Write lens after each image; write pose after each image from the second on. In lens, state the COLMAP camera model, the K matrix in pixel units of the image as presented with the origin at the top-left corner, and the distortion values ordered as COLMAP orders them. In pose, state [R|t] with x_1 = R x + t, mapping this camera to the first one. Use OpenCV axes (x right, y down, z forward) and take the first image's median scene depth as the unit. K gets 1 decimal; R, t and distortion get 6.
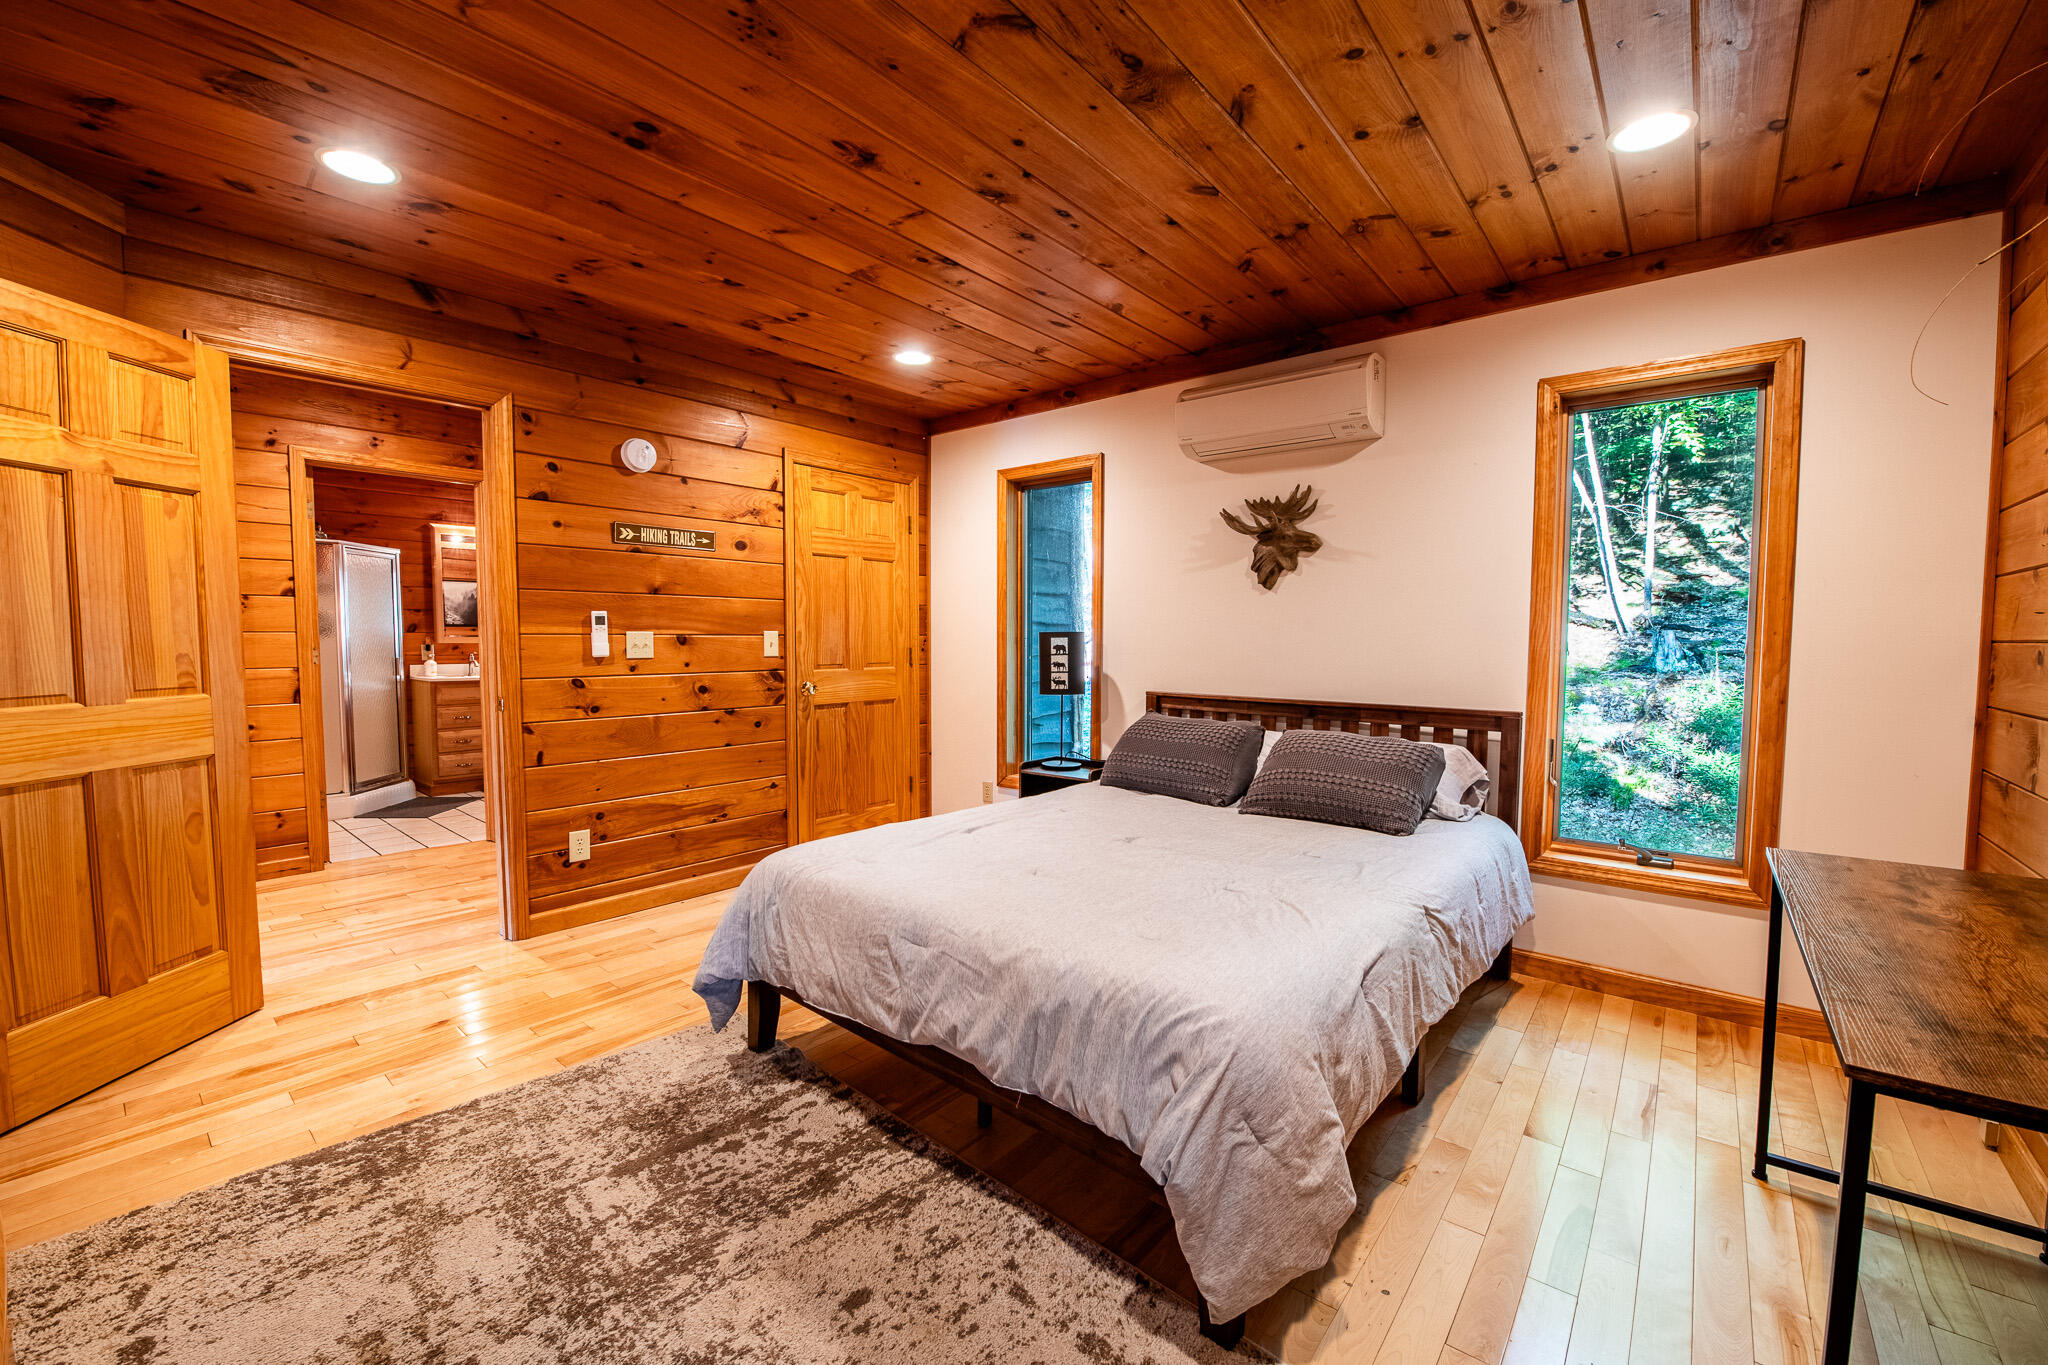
lens RADIAL K [[816.3, 0, 1024.5], [0, 816.3, 681.3], [0, 0, 1]] dist [-0.017044, -0.002792]
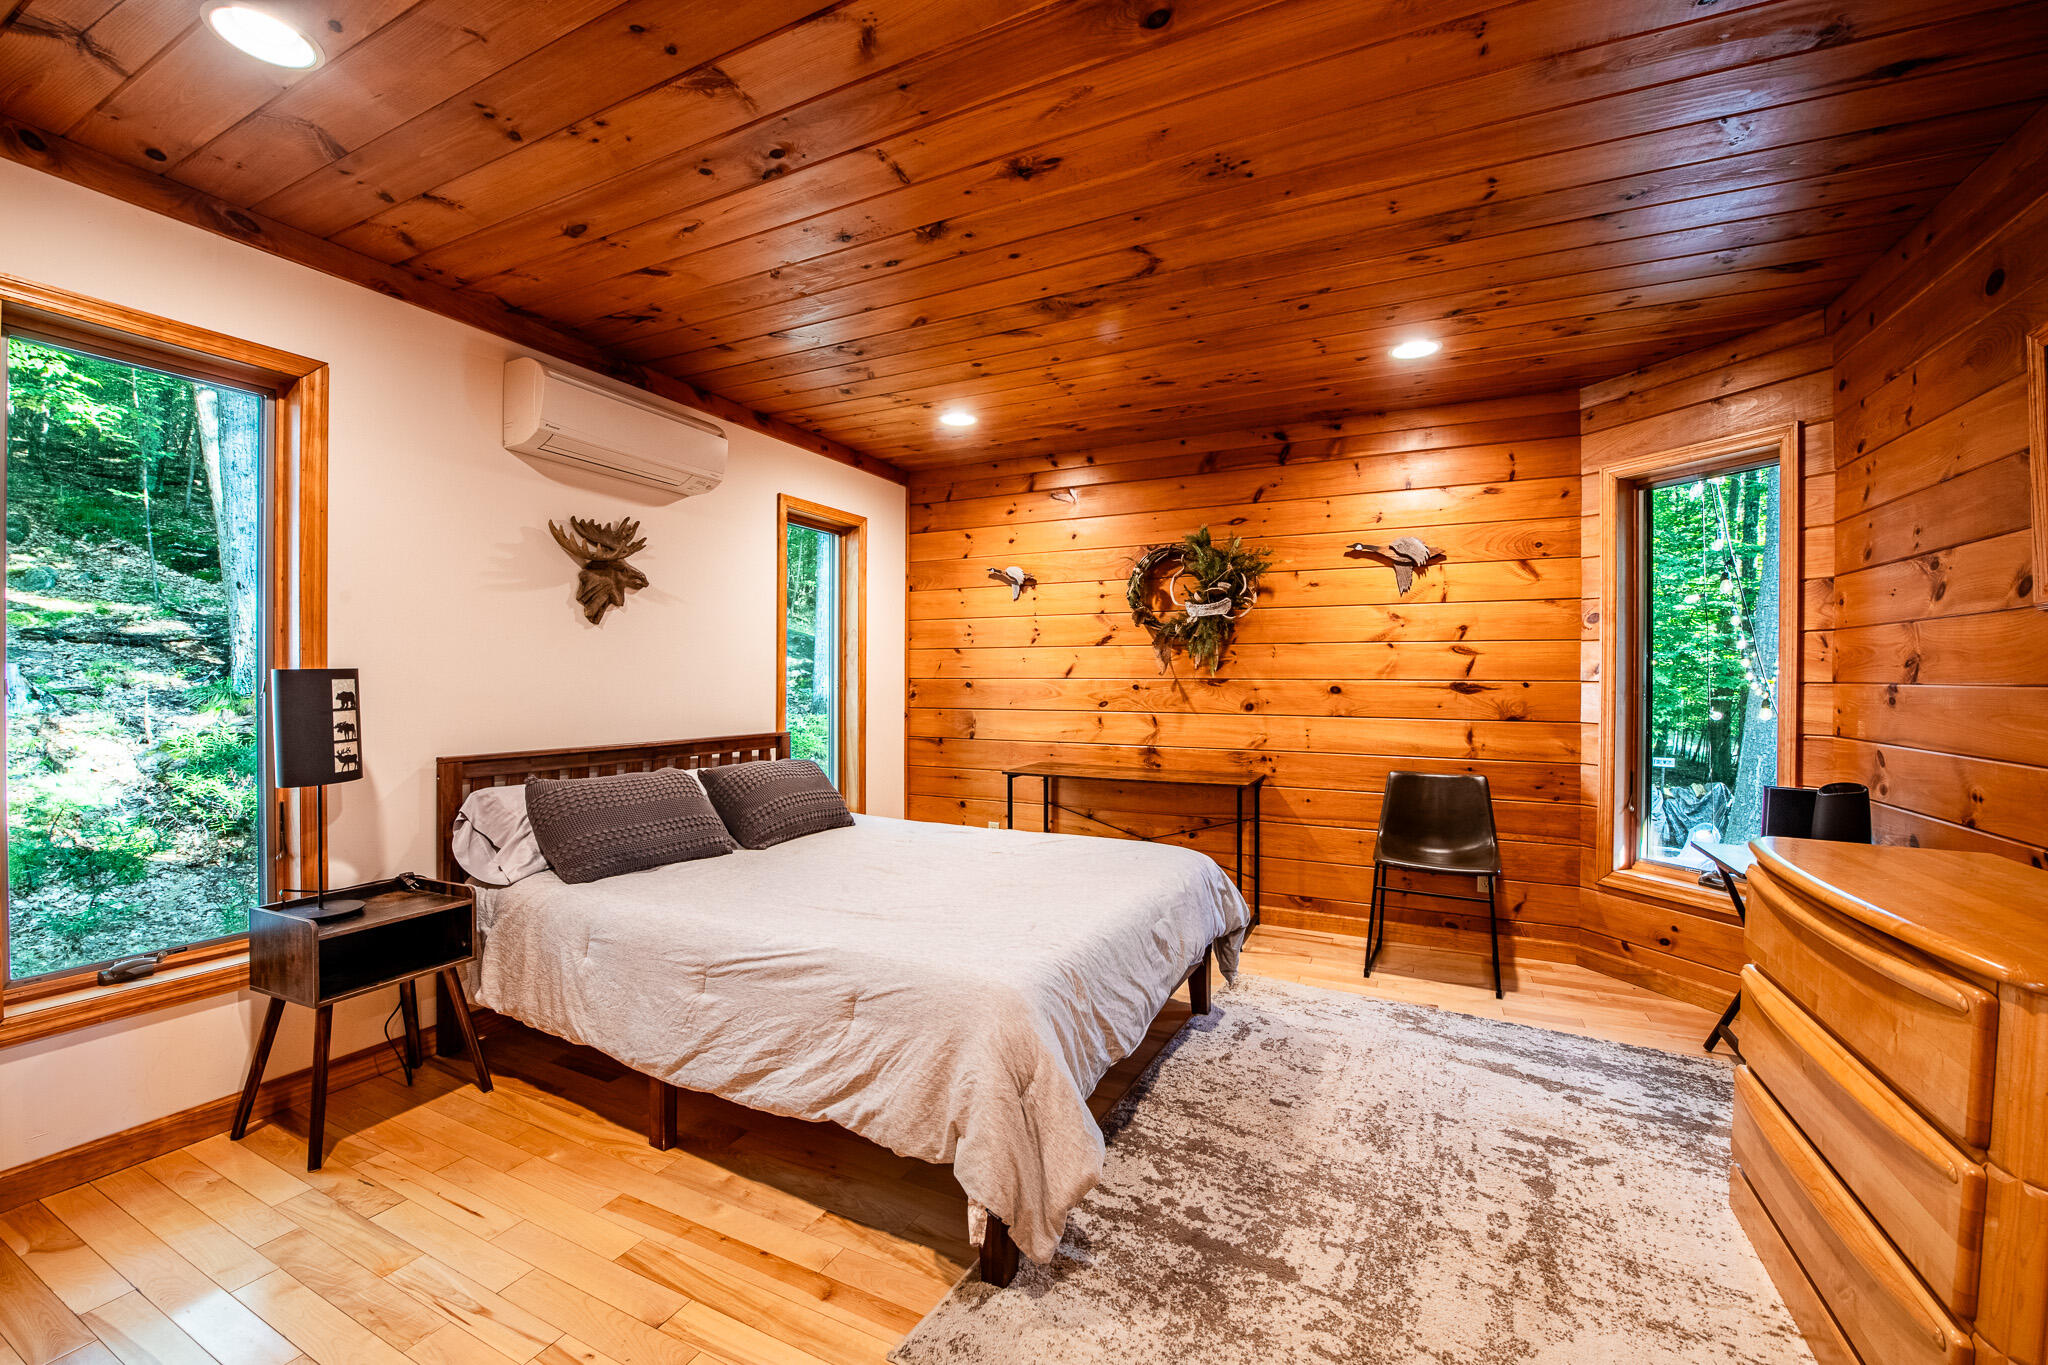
lens RADIAL K [[816.3, 0, 1024.5], [0, 816.3, 681.3], [0, 0, 1]] dist [-0.017044, -0.002792]
pose [[-0.236185, -0.007945, 0.971676, -1.296109], [0.048317, 0.998634, 0.019910, -0.086632], [-0.970506, 0.051650, -0.235479, 1.454291]]
